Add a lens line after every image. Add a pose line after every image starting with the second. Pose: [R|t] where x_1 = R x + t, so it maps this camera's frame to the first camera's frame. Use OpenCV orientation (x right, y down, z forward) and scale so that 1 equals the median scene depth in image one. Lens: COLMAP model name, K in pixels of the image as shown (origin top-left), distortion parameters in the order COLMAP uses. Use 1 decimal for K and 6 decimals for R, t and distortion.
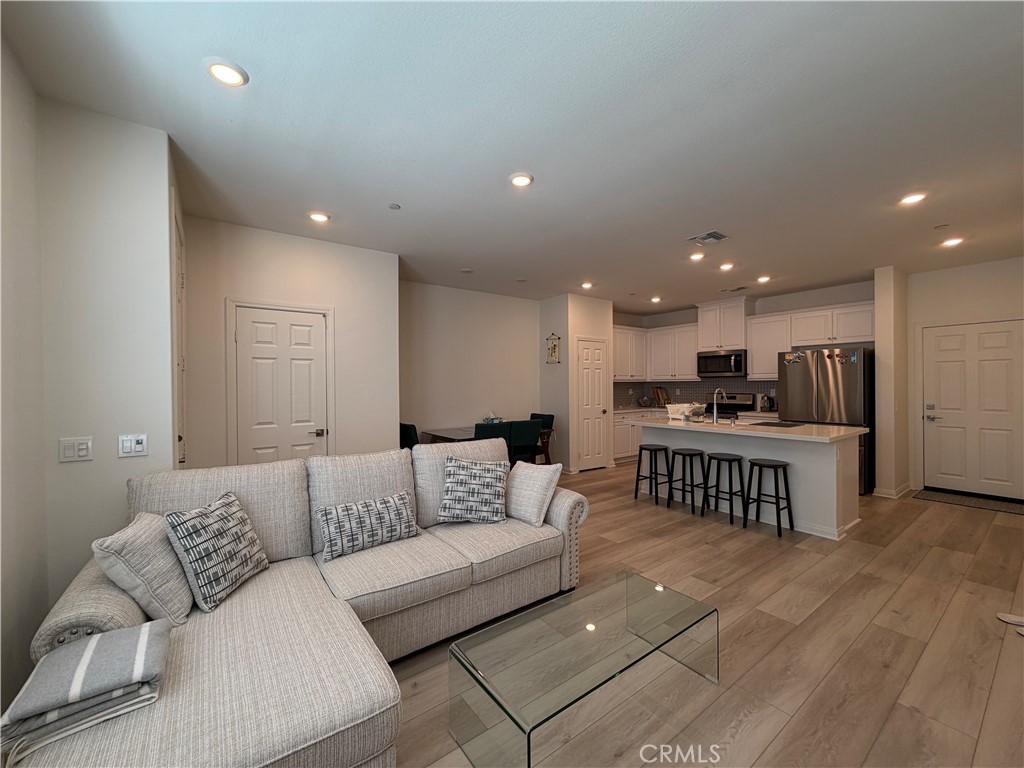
lens RADIAL K [[408.6, 0, 507.7], [0, 408.6, 385.5], [0, 0, 1]] dist [-0.000641, 0.000549]
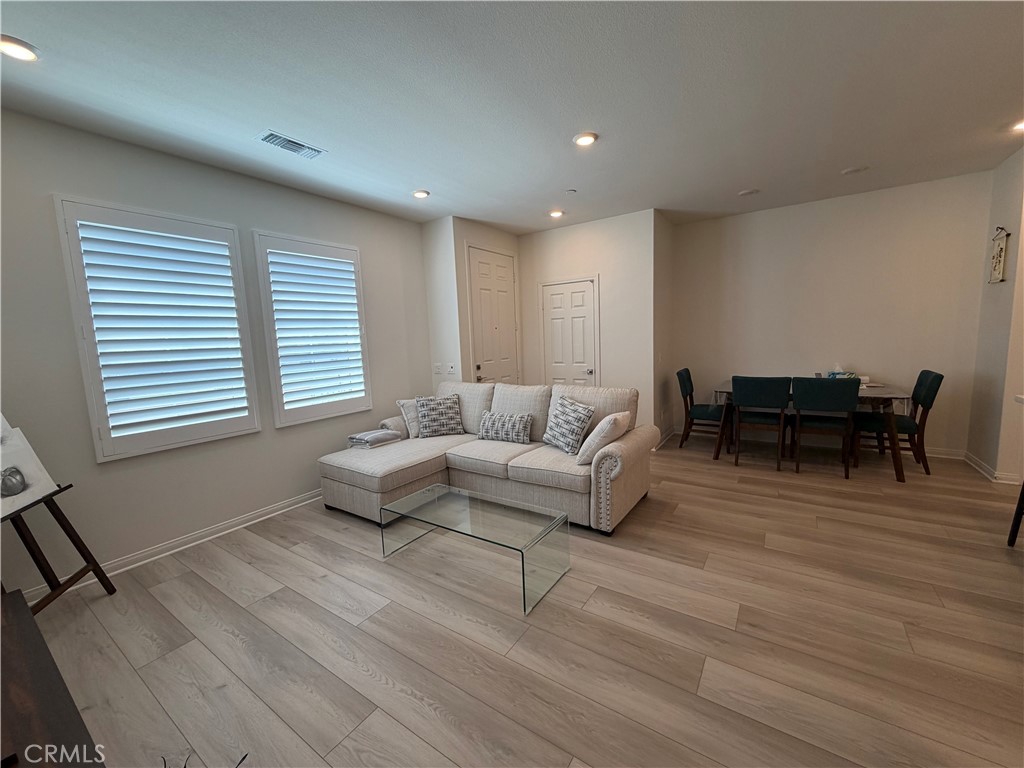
lens RADIAL K [[408.6, 0, 509.2], [0, 408.6, 385.2], [0, 0, 1]] dist [-0.000641, 0.000549]
pose [[0.337389, 0.103733, -0.935632, 0.701060], [0.036402, 0.991729, 0.123079, -0.014807], [0.940661, -0.075585, 0.330822, 0.303061]]
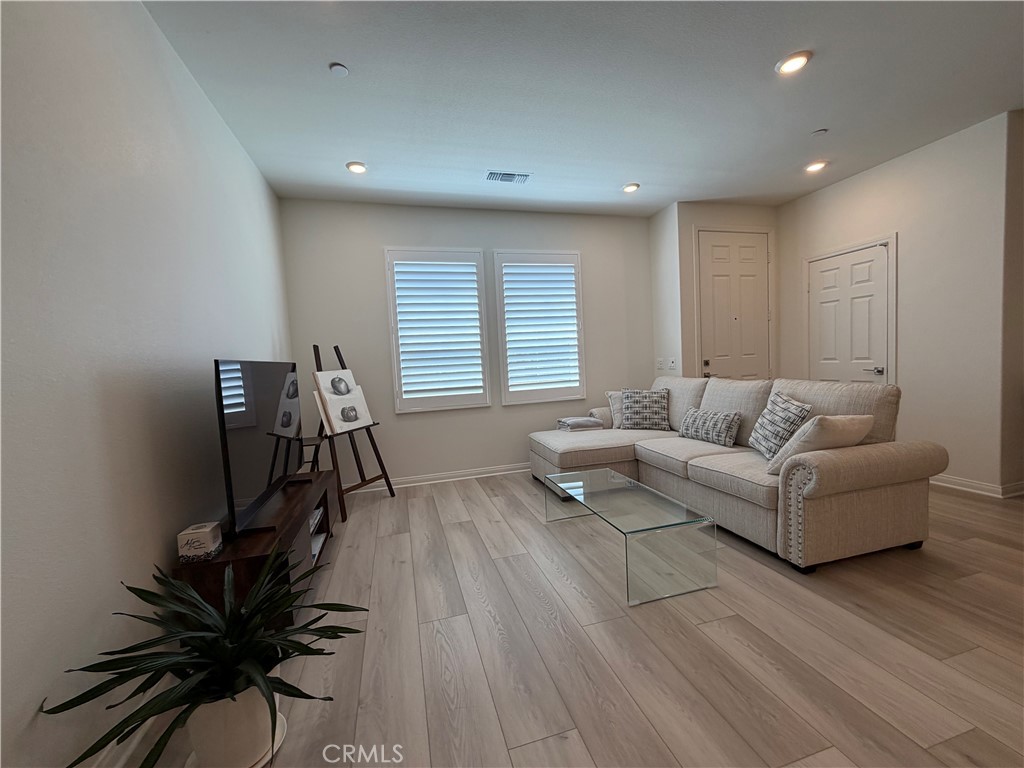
lens RADIAL K [[408.6, 0, 509.5], [0, 408.6, 384.4], [0, 0, 1]] dist [-0.000641, 0.000549]
pose [[-0.348283, 0.079255, -0.934033, 0.735832], [0.051396, 0.996535, 0.065394, 0.039291], [0.935979, -0.025230, -0.351149, 0.520217]]
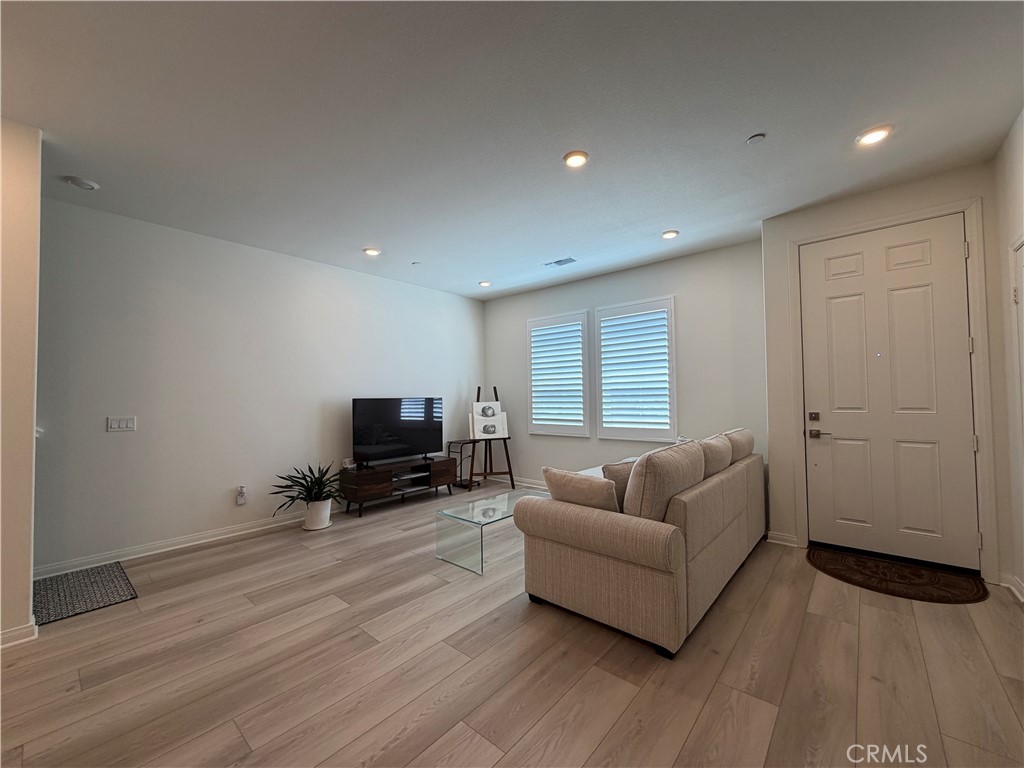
lens RADIAL K [[408.6, 0, 510.8], [0, 408.6, 382.7], [0, 0, 1]] dist [-0.000641, 0.000549]
pose [[-0.973685, 0.010952, -0.227636, 0.283032], [0.018685, 0.999318, -0.031845, 0.027235], [0.227132, -0.035260, -0.973225, 1.314858]]
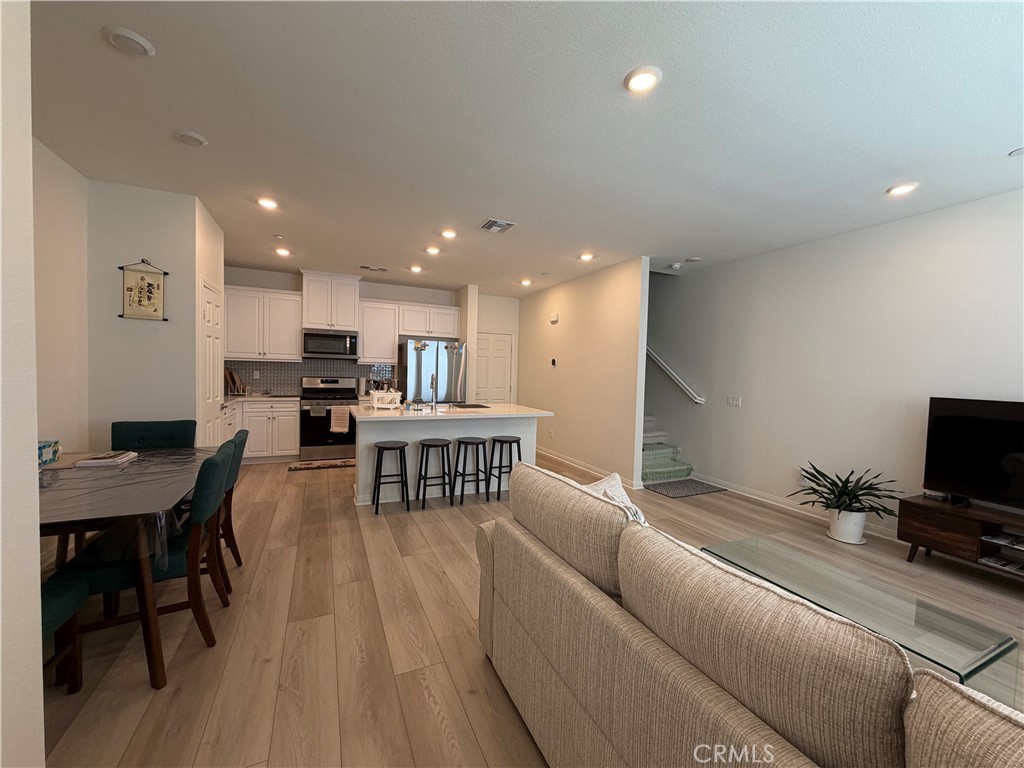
lens RADIAL K [[408.6, 0, 508.5], [0, 408.6, 385.7], [0, 0, 1]] dist [-0.000641, 0.000549]
pose [[0.200640, -0.025027, 0.979345, -0.496127], [-0.025175, 0.999212, 0.030692, 0.000797], [-0.979341, -0.030813, 0.199852, 0.750669]]
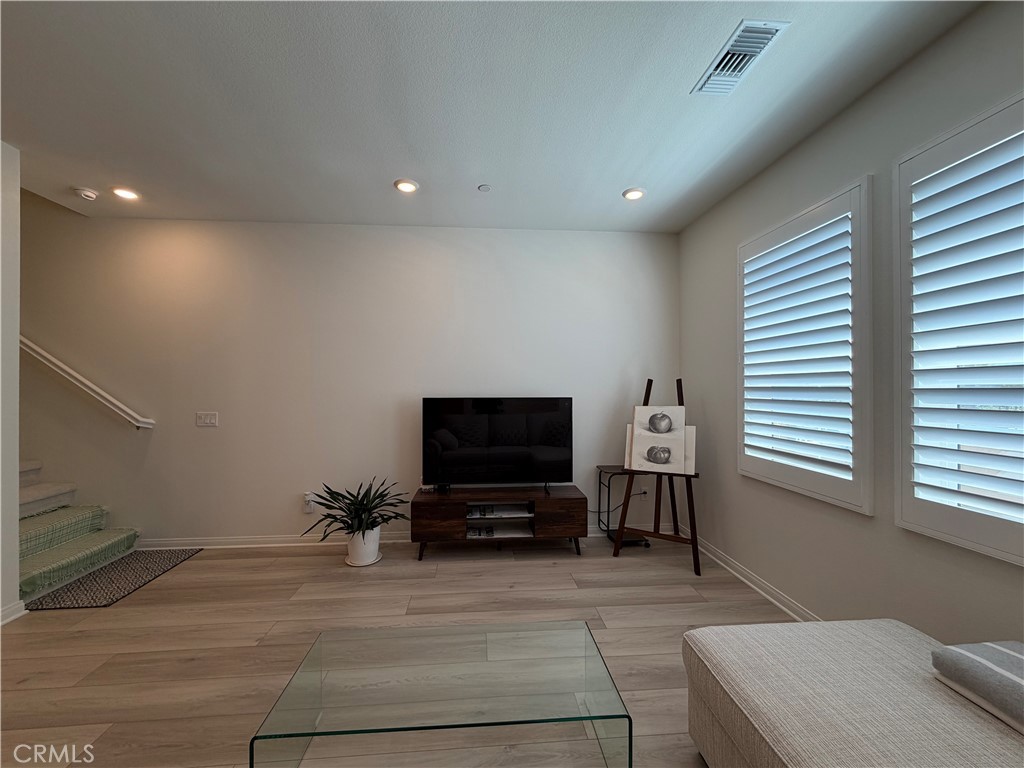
lens RADIAL K [[408.6, 0, 509.8], [0, 408.6, 384.9], [0, 0, 1]] dist [-0.000641, 0.000549]
pose [[-0.853667, 0.012043, 0.520681, -0.145615], [0.008043, 0.999918, -0.009940, 0.009827], [-0.520758, -0.004297, -0.853694, 0.734412]]
